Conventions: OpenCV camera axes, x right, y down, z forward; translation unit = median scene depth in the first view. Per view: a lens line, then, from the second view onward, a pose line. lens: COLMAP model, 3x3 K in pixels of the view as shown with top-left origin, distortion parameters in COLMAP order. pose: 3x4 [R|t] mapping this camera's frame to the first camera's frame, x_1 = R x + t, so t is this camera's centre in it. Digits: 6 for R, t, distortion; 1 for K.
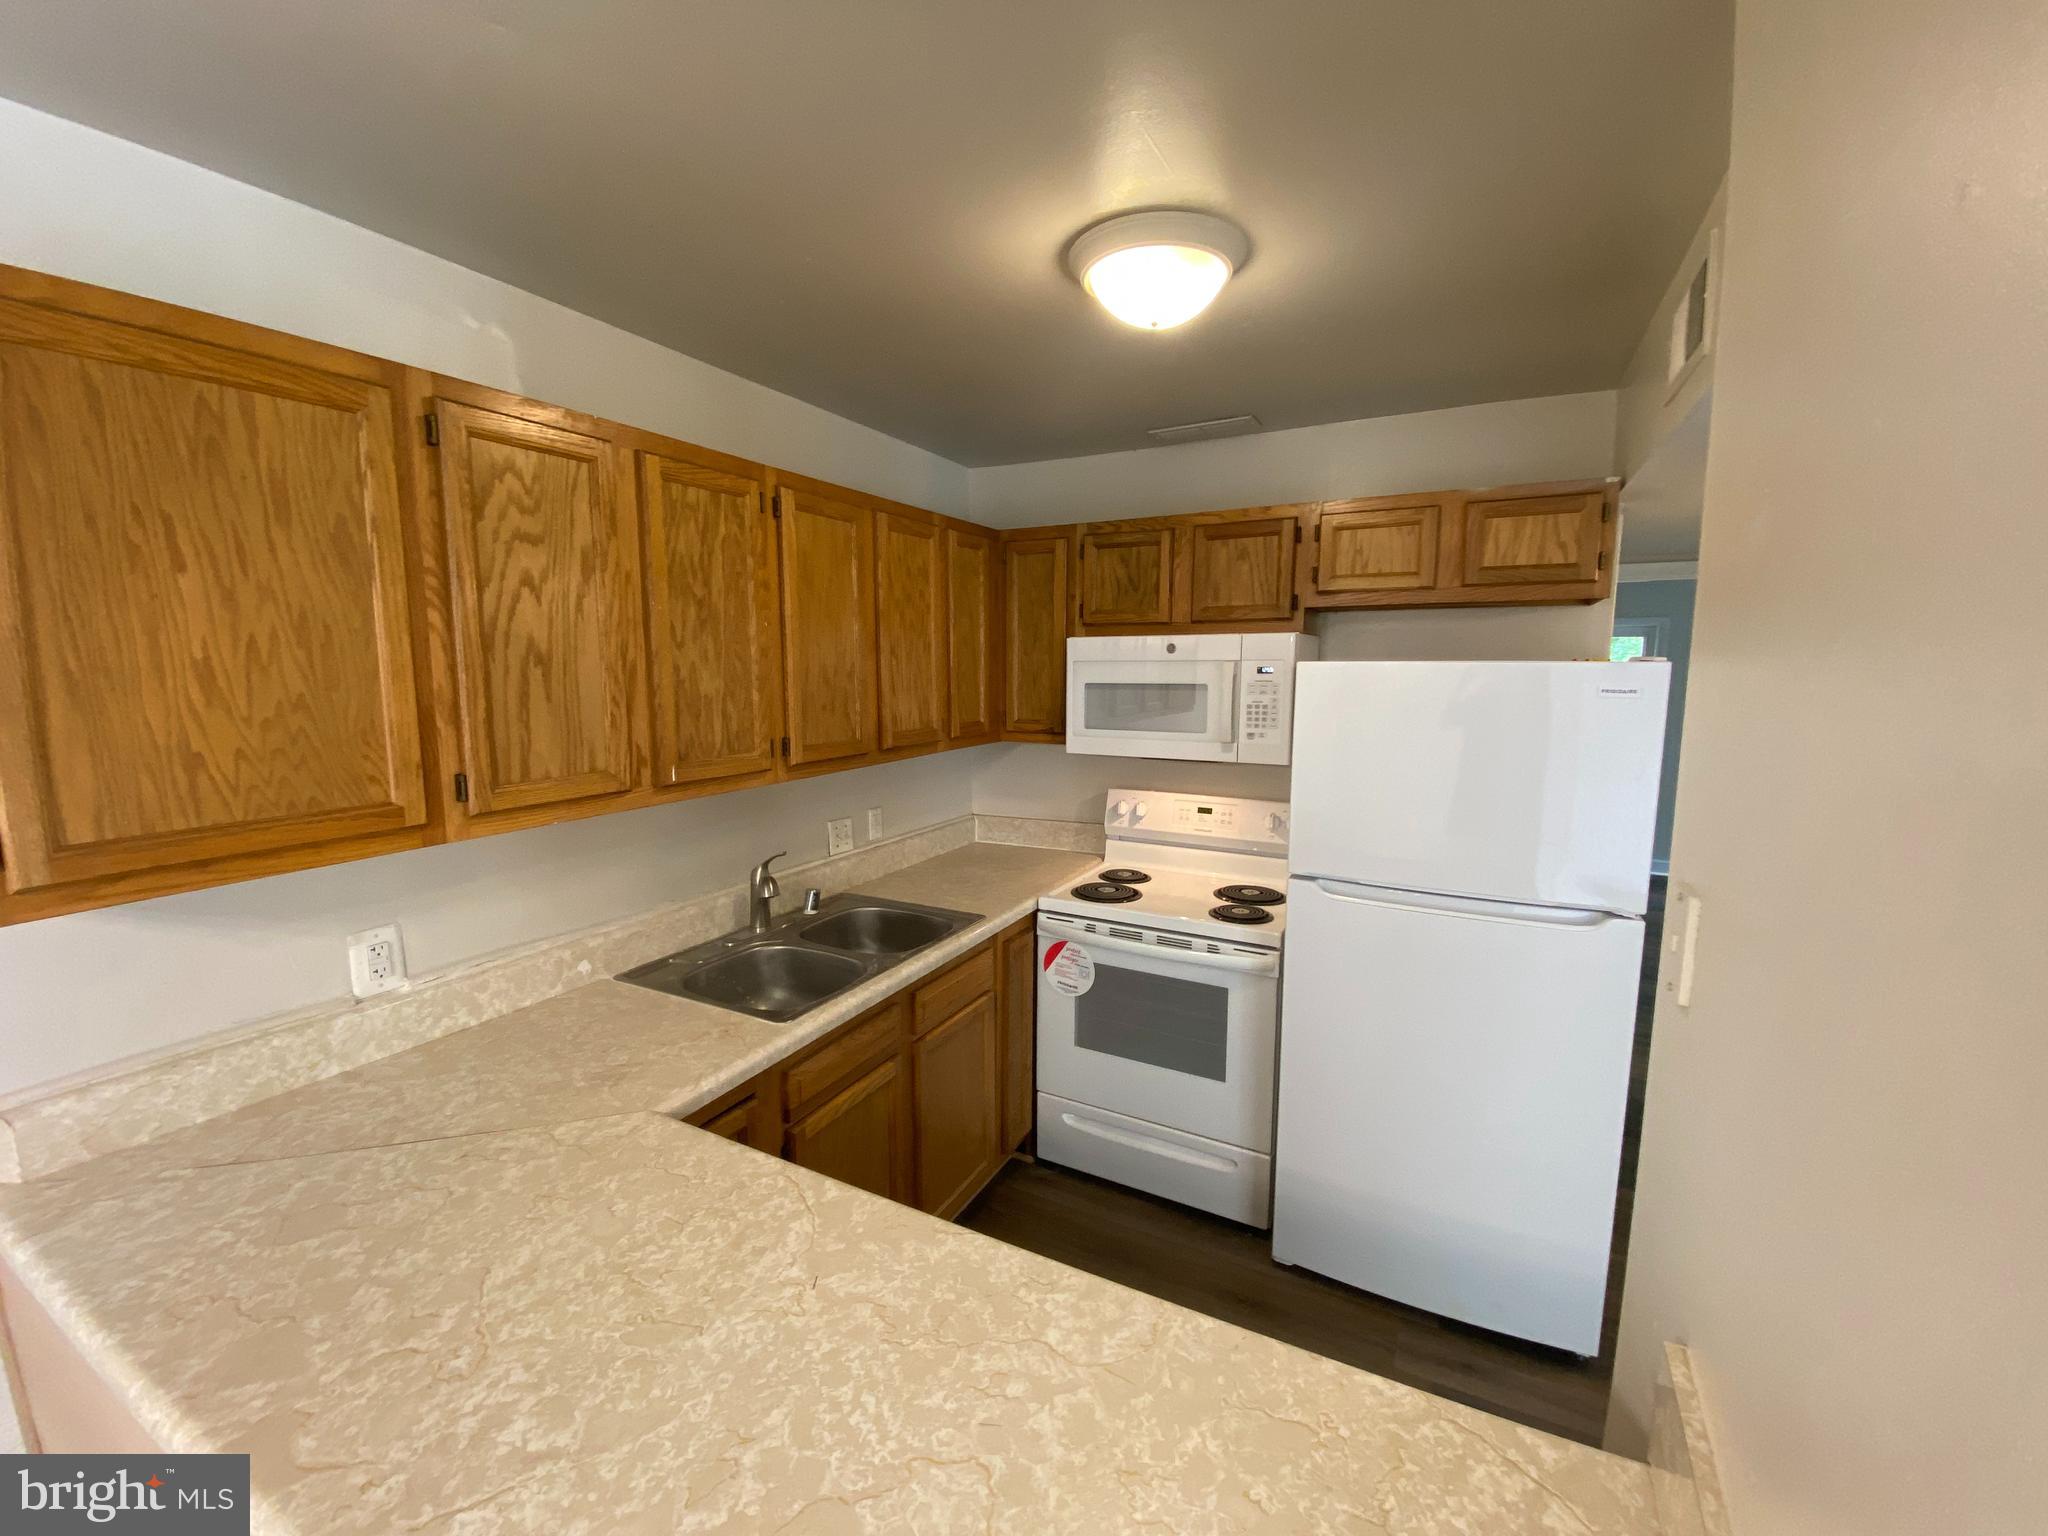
lens RADIAL K [[831.2, 0, 1024.0], [0, 831.2, 768.0], [0, 0, 1]] dist [0.050369, -0.034959]
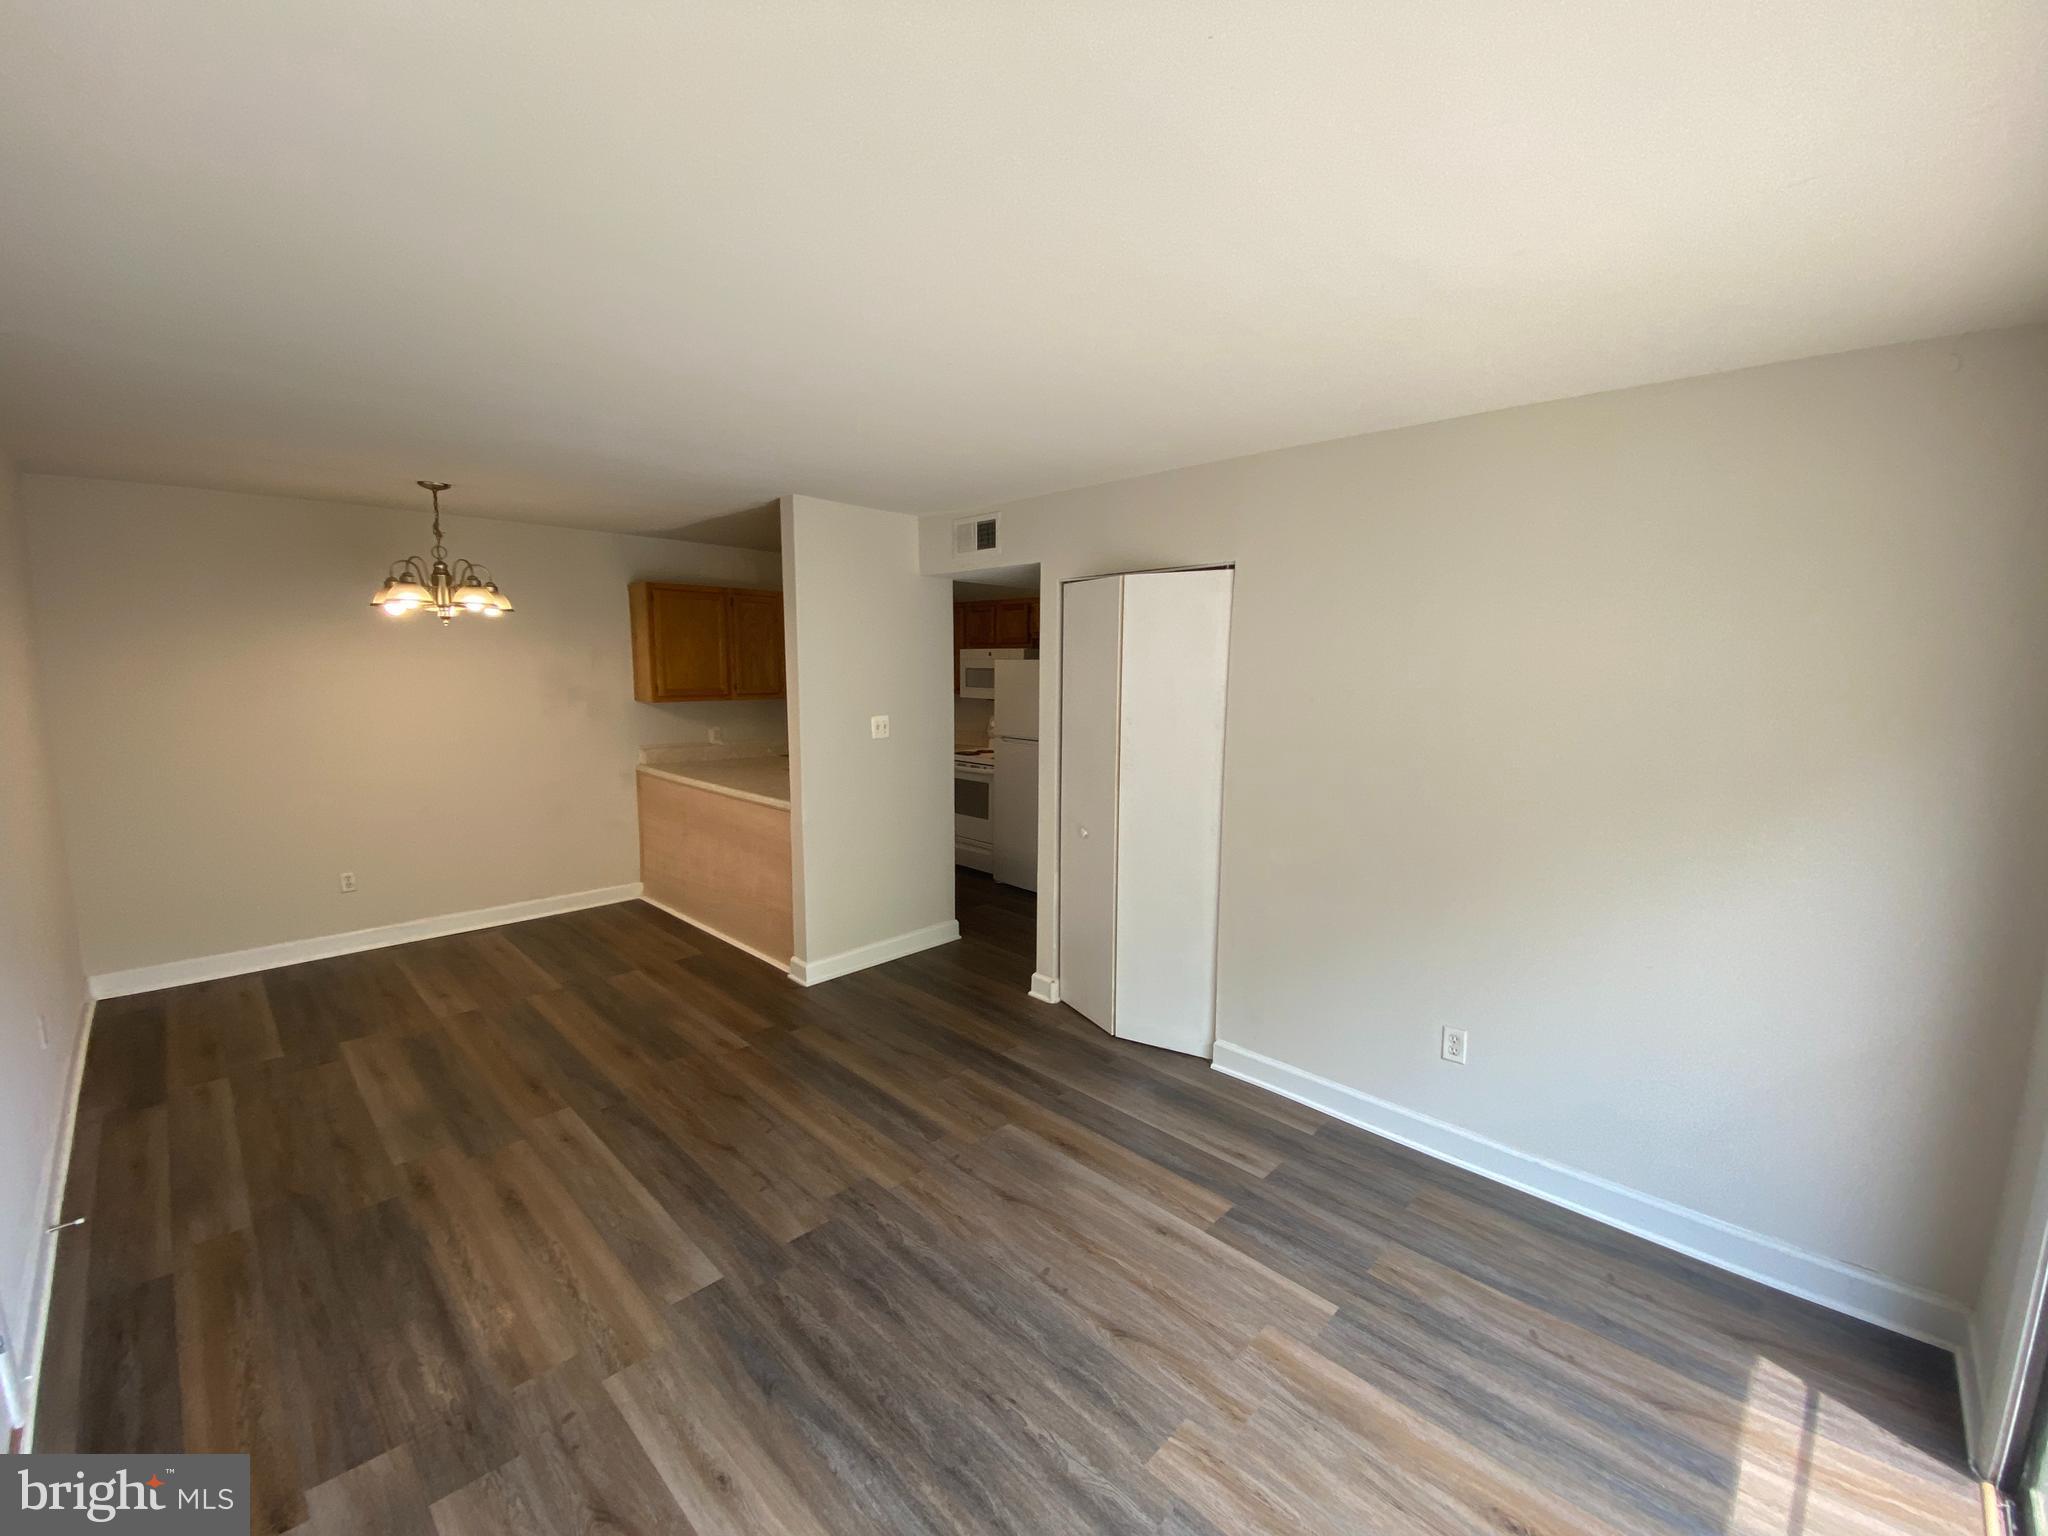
lens RADIAL K [[833.1, 0, 1026.1], [0, 833.1, 768.3], [0, 0, 1]] dist [0.027418, -0.023146]
pose [[0.956445, 0.041748, -0.288913, 1.042727], [-0.041923, 0.999105, 0.005585, 0.183785], [0.288888, 0.006770, 0.957339, -1.378546]]
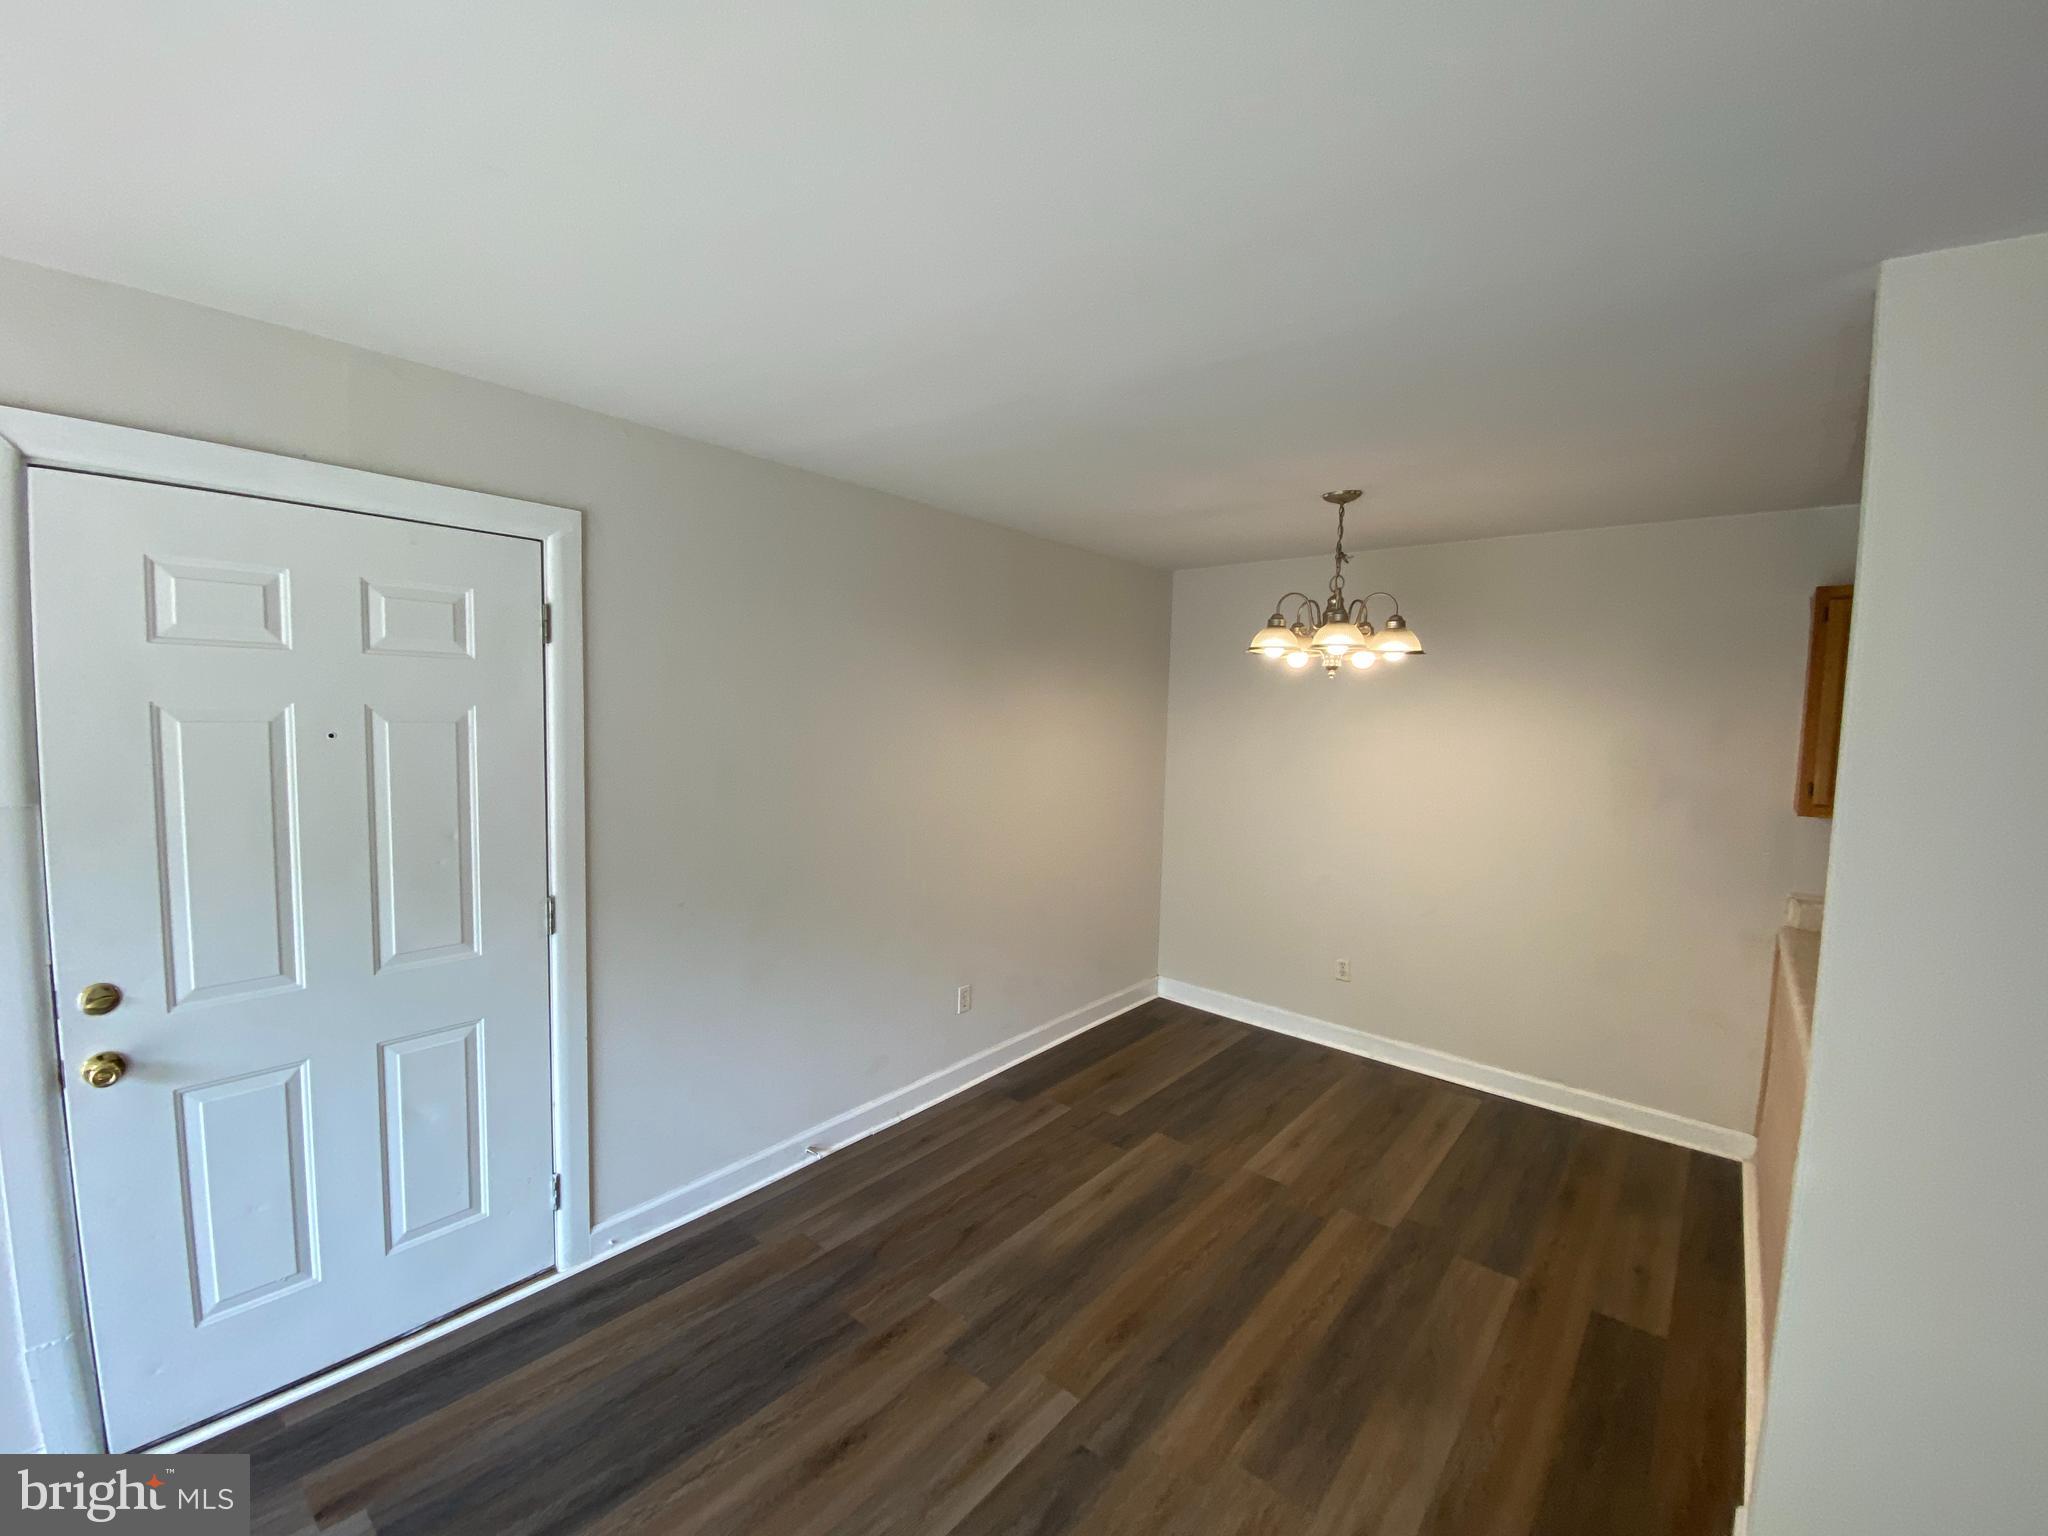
lens RADIAL K [[836.4, 0, 1023.5], [0, 836.4, 771.3], [0, 0, 1]] dist [0.038810, -0.027870]
pose [[-0.226435, 0.061610, -0.972076, 0.830620], [-0.150234, 0.983846, 0.097351, 0.057760], [0.962371, 0.168082, -0.213521, -0.380427]]
